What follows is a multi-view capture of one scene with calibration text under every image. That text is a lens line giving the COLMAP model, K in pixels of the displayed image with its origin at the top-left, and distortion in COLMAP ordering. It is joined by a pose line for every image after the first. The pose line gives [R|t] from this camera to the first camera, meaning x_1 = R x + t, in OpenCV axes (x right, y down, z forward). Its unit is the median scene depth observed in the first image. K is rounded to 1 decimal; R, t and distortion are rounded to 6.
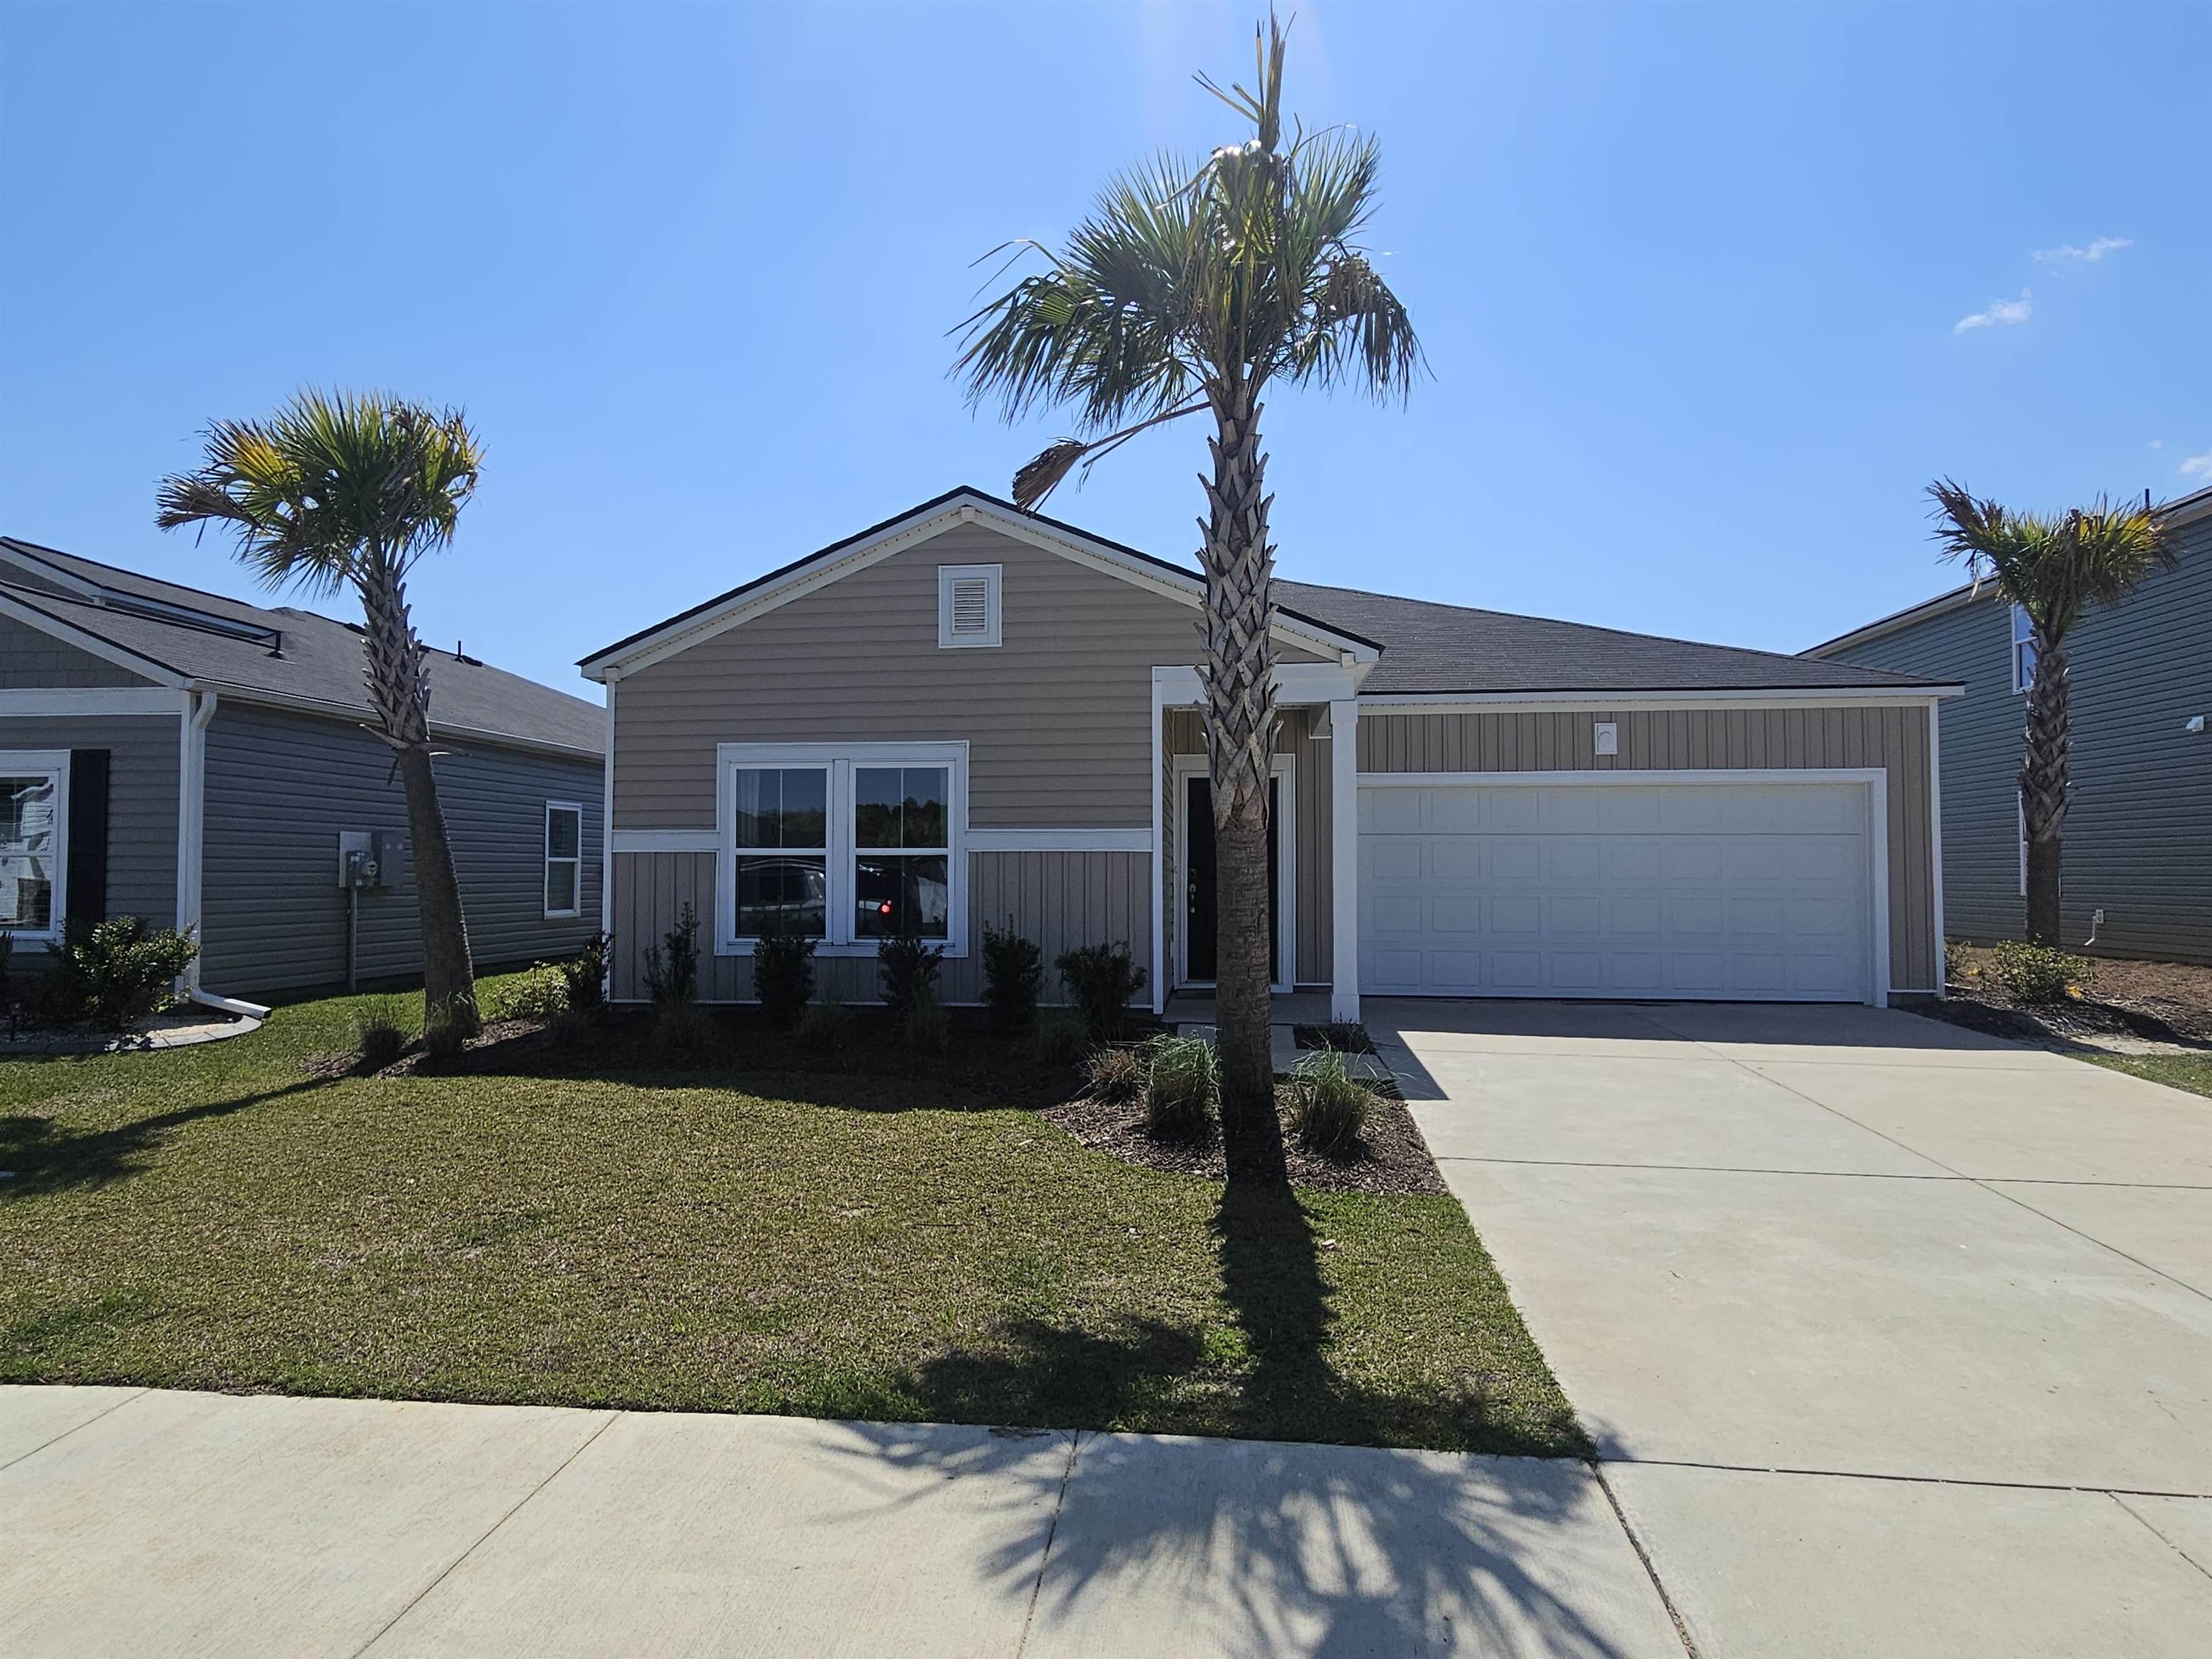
lens RADIAL K [[1325.9, 0, 1106.0], [0, 1325.9, 829.5], [0, 0, 1]] dist [-0.006689, -0.001417]
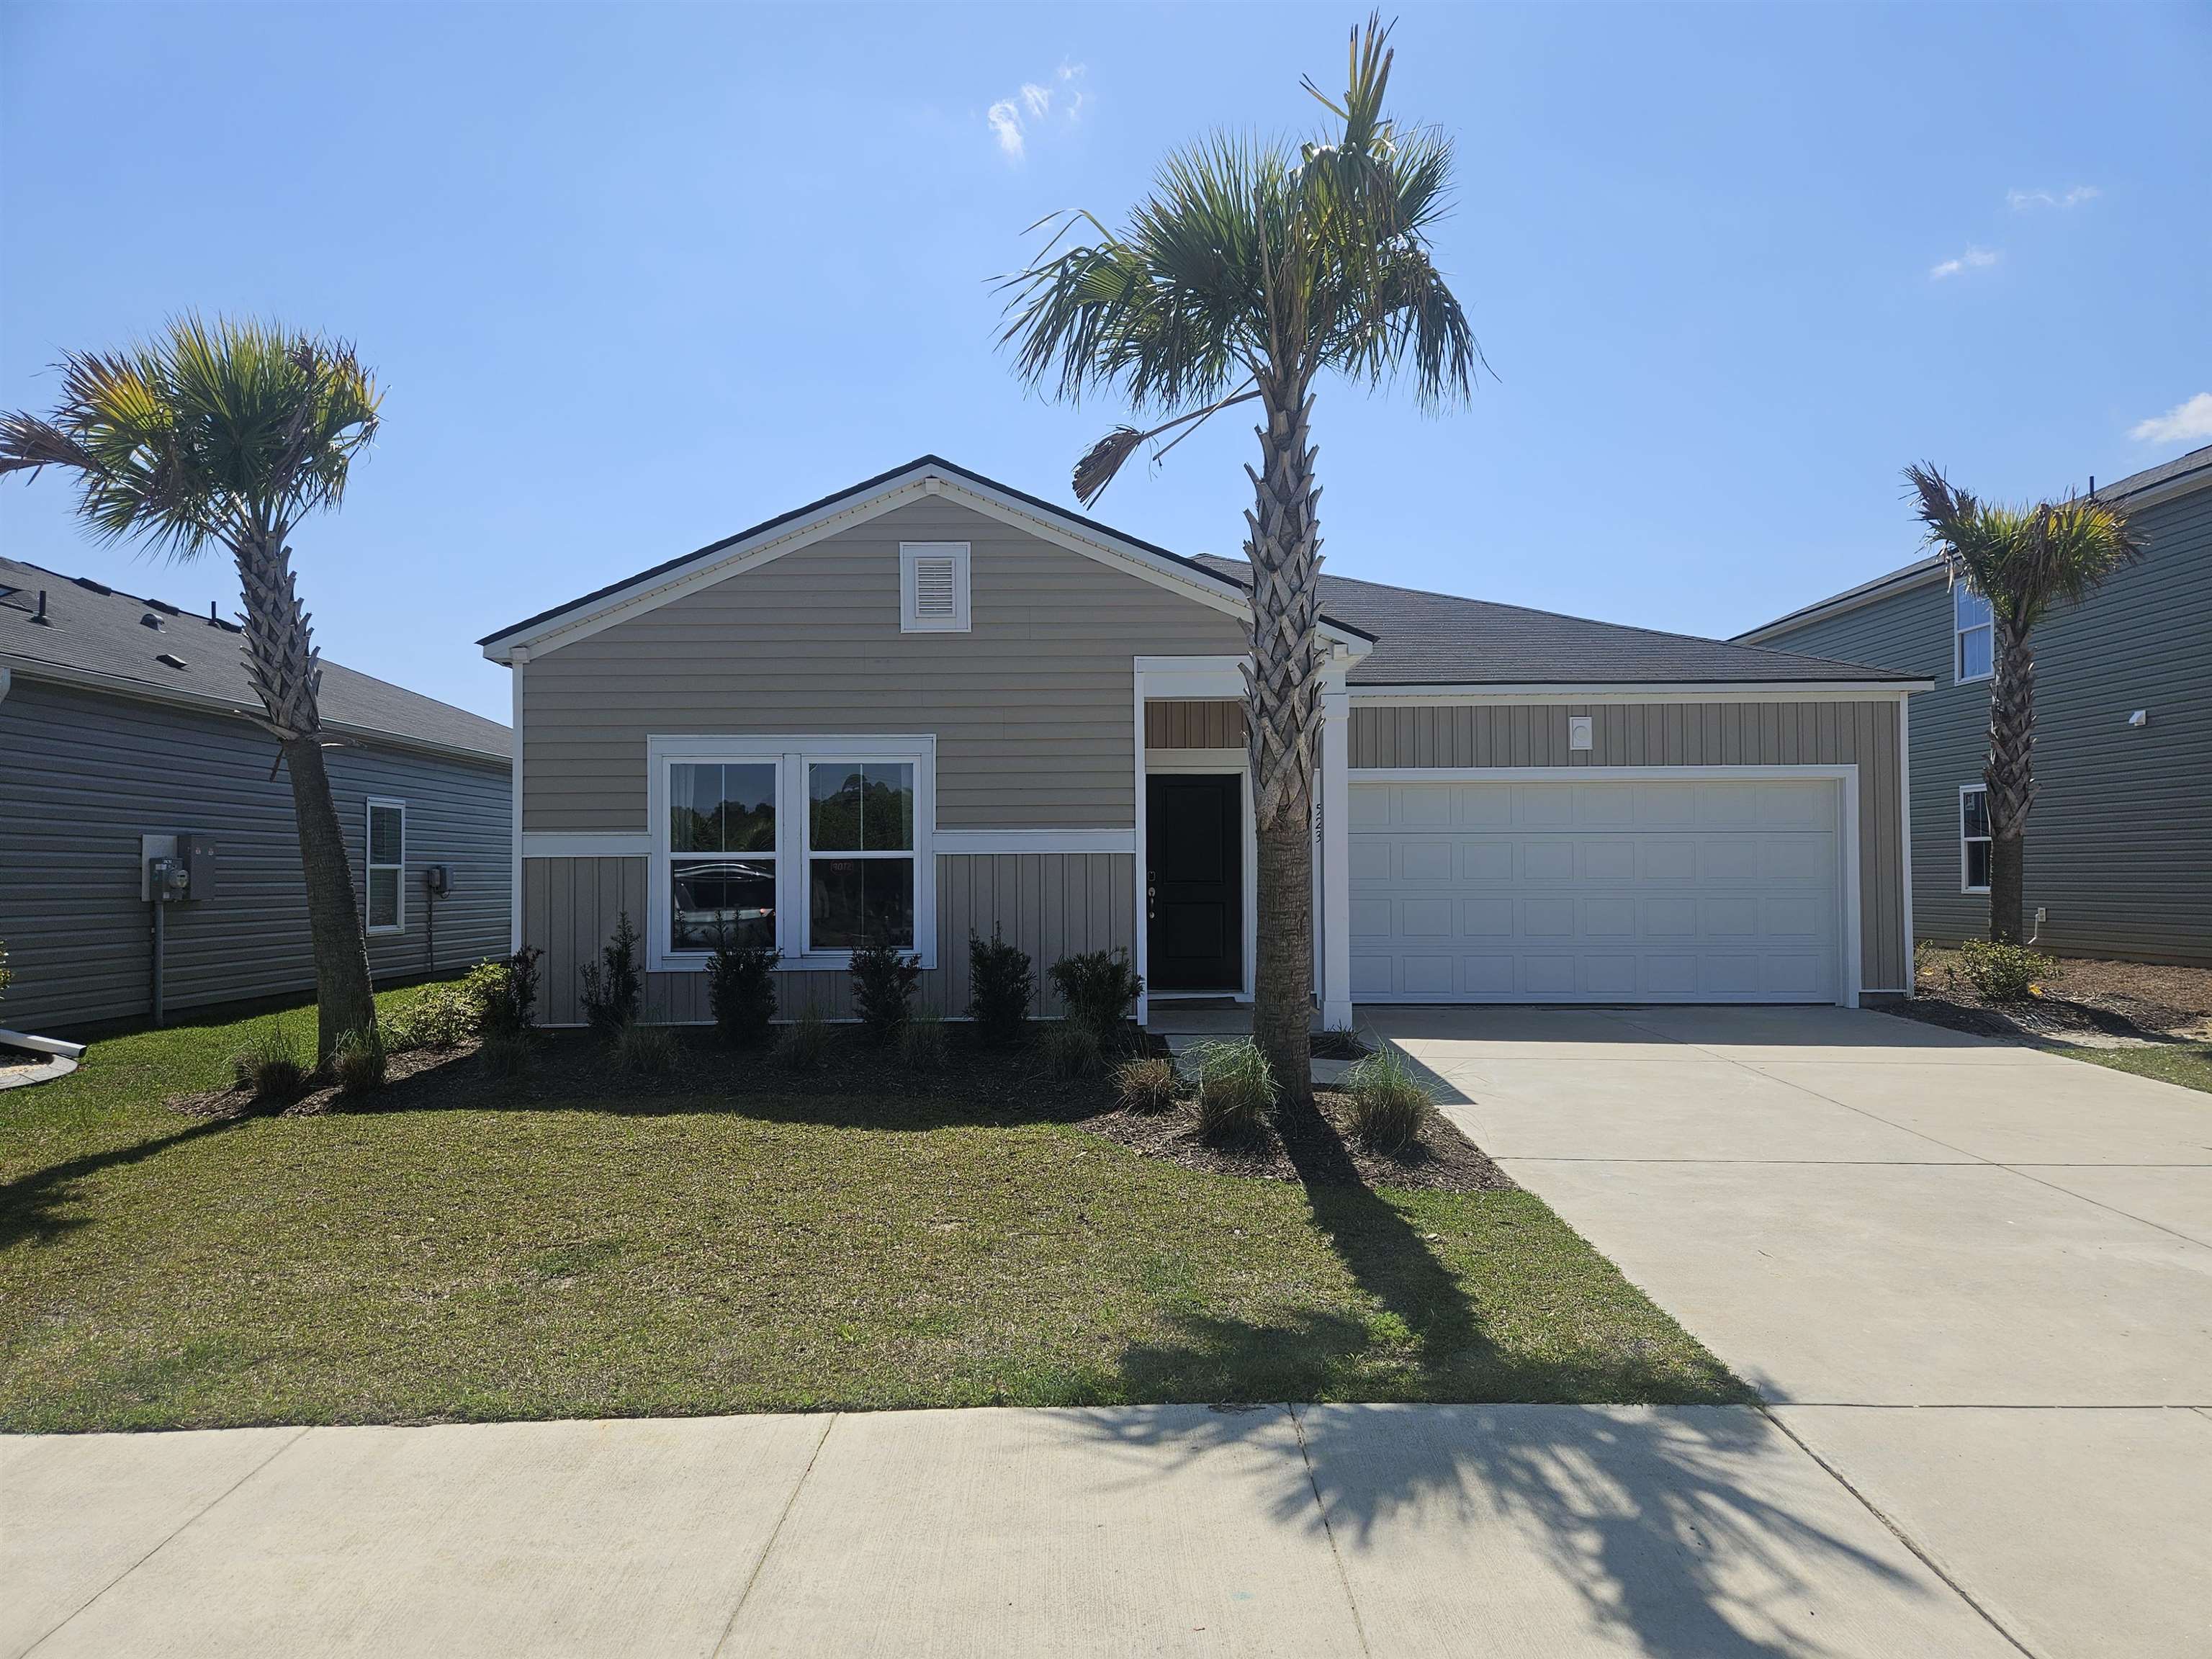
lens RADIAL K [[1546.0, 0, 1103.1], [0, 1546.0, 841.7], [0, 0, 1]] dist [0.073586, -0.074754]
pose [[0.990840, -0.004392, 0.134970, -0.144491], [0.003016, 0.999941, 0.010393, -0.003148], [-0.135008, -0.009891, 0.990795, -0.089760]]
